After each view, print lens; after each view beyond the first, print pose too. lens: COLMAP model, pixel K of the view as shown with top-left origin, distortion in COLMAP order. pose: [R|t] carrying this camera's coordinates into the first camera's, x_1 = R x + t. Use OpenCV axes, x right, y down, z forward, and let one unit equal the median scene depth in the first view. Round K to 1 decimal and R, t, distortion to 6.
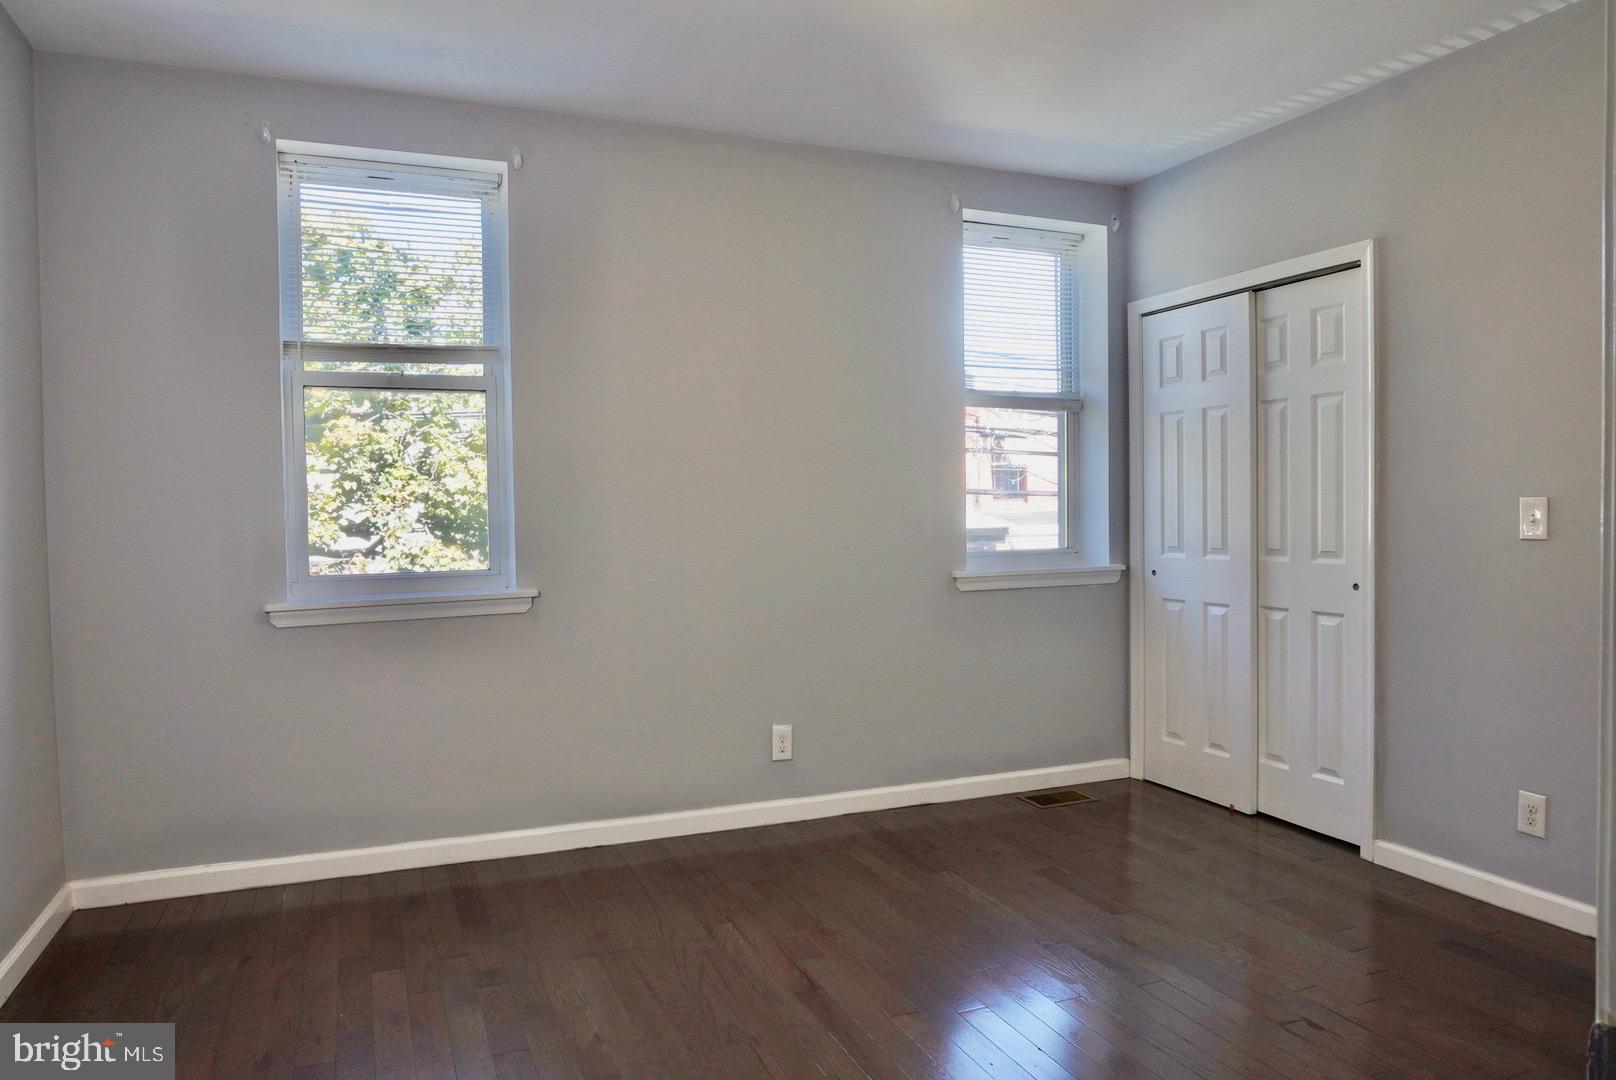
lens RADIAL K [[1081.0, 0, 820.3], [0, 1081.0, 528.7], [0, 0, 1]] dist [-0.041010, 0.024783]
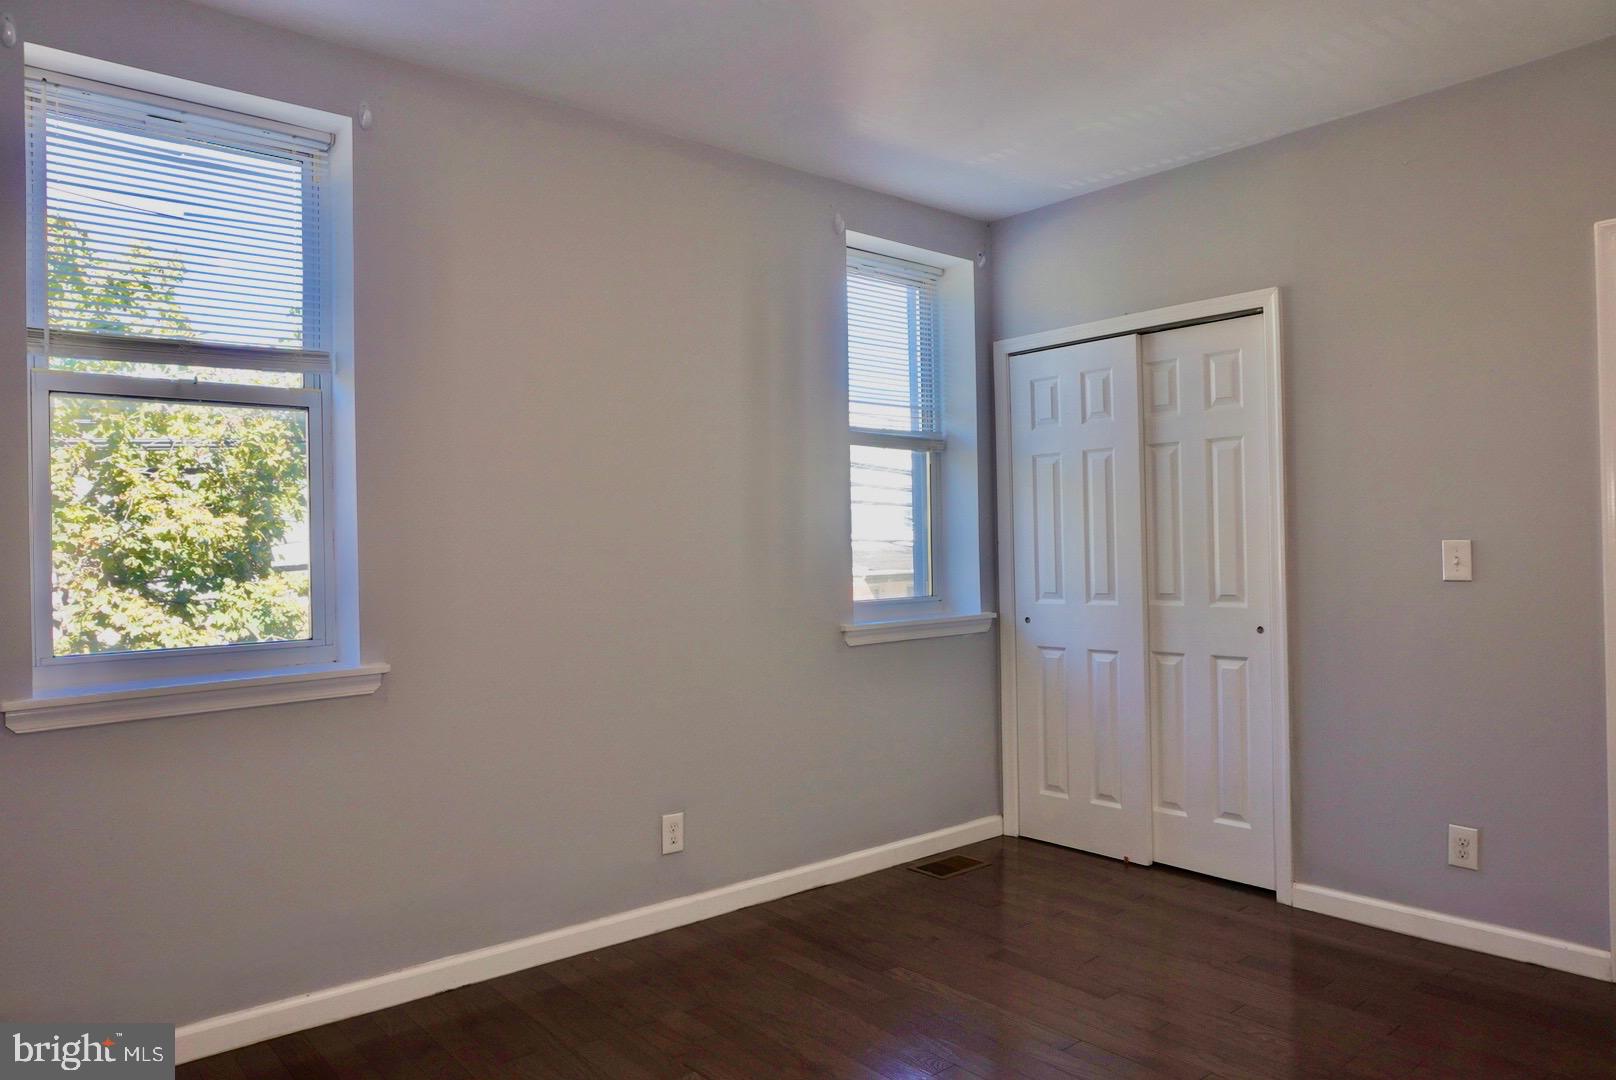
lens RADIAL K [[1081.0, 0, 819.9], [0, 1081.0, 530.2], [0, 0, 1]] dist [-0.041010, 0.024783]
pose [[0.952977, -0.000563, 0.303044, -0.182787], [0.012551, 0.999214, -0.037614, -0.006020], [-0.302784, 0.039648, 0.952234, 0.148177]]
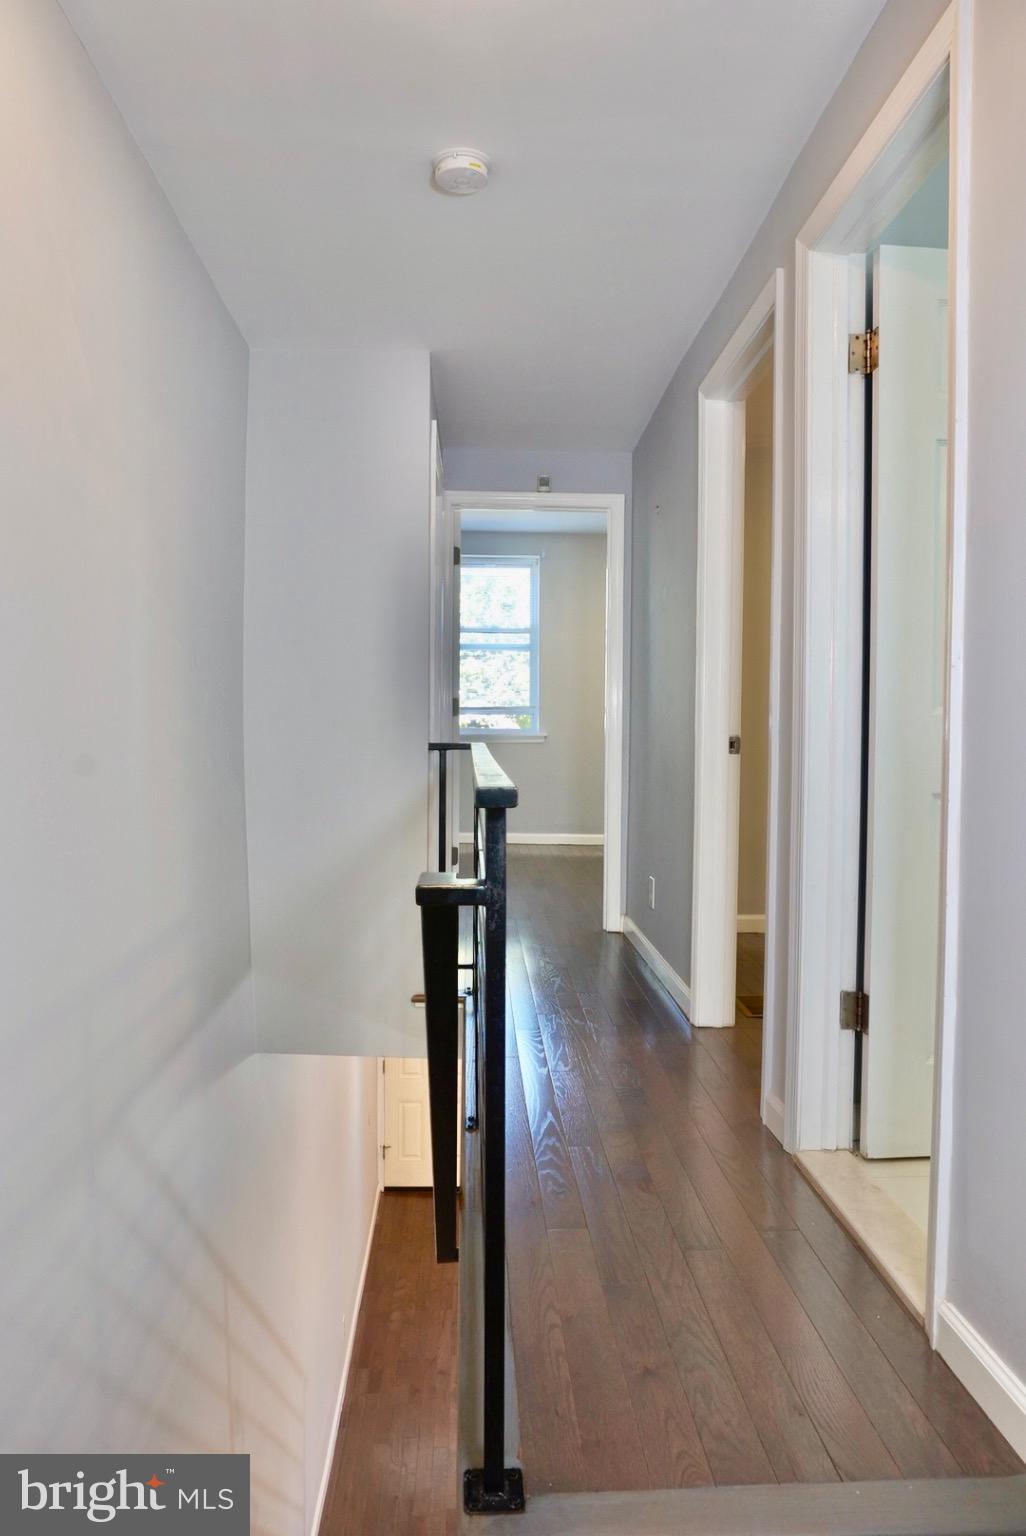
lens RADIAL K [[1027.5, 0, 513.6], [0, 1027.5, 769.3], [0, 0, 1]] dist [-0.041010, 0.024783]
pose [[0.935259, 0.027696, -0.352878, 0.429457], [-0.022761, 0.999577, 0.018128, 0.087926], [0.353231, -0.008922, 0.935494, -1.053298]]
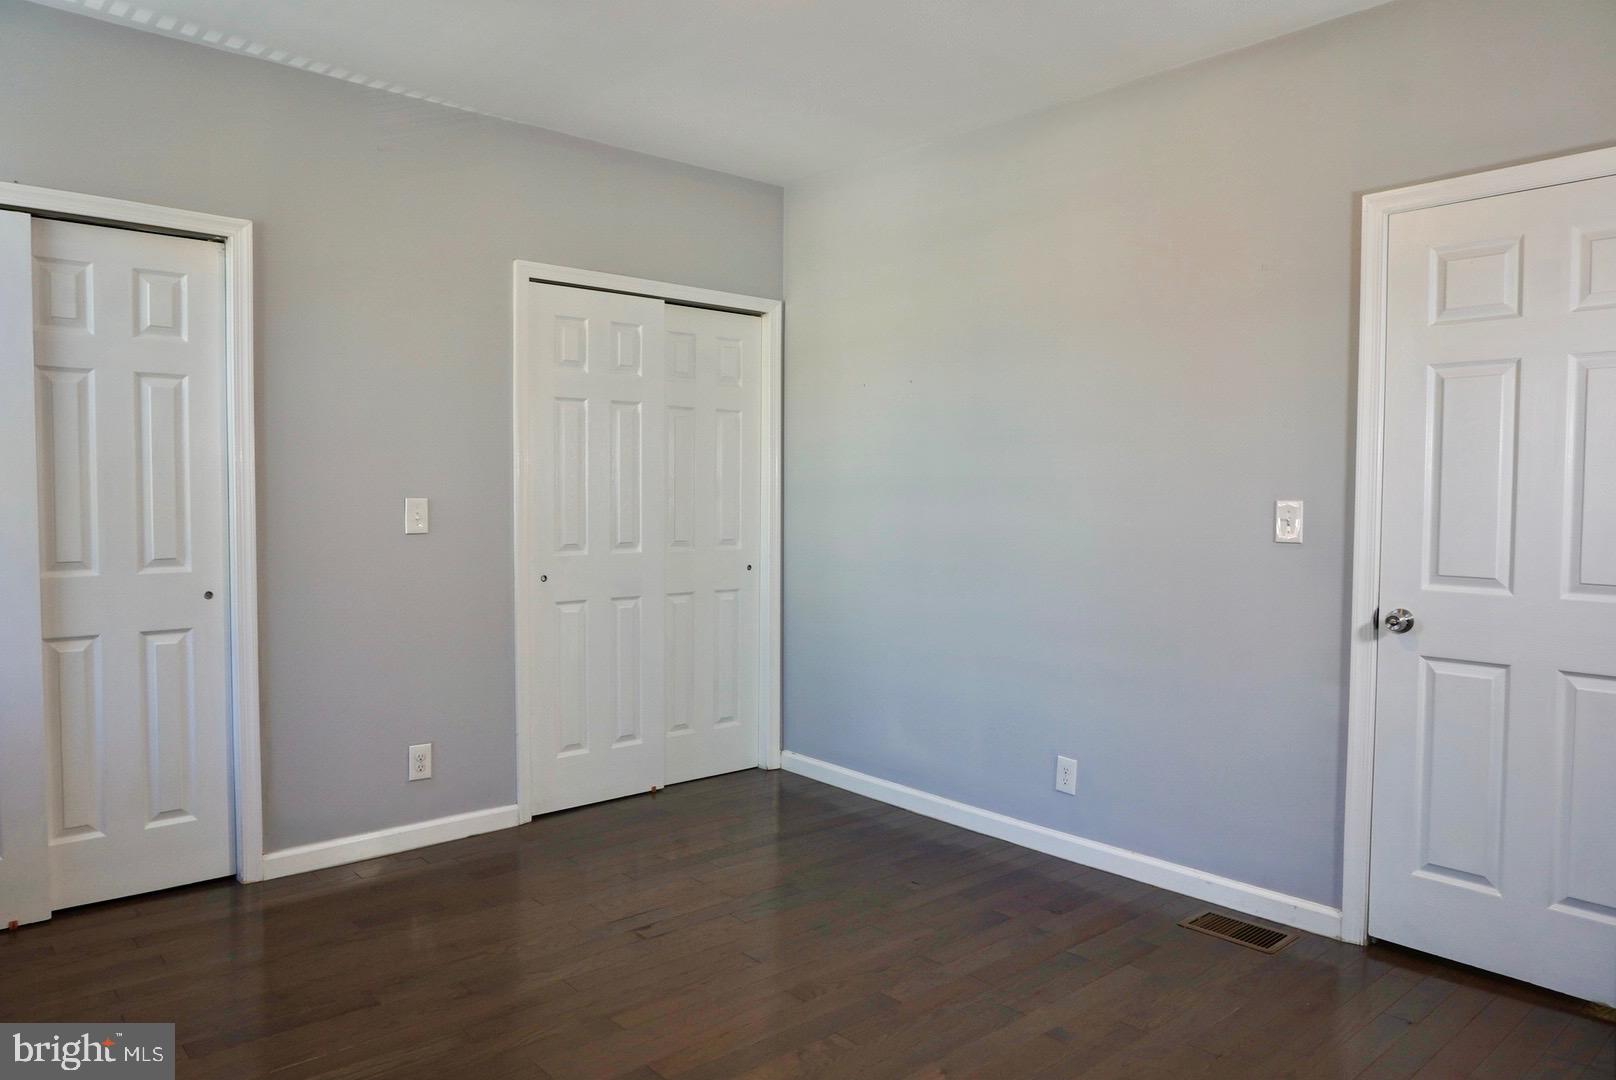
lens RADIAL K [[1081.0, 0, 798.5], [0, 1081.0, 531.5], [0, 0, 1]] dist [-0.041010, 0.024783]
pose [[-0.306483, -0.024779, 0.951554, -0.465375], [0.019560, 0.999286, 0.032322, -0.017203], [-0.951675, 0.028518, -0.305779, 0.733761]]
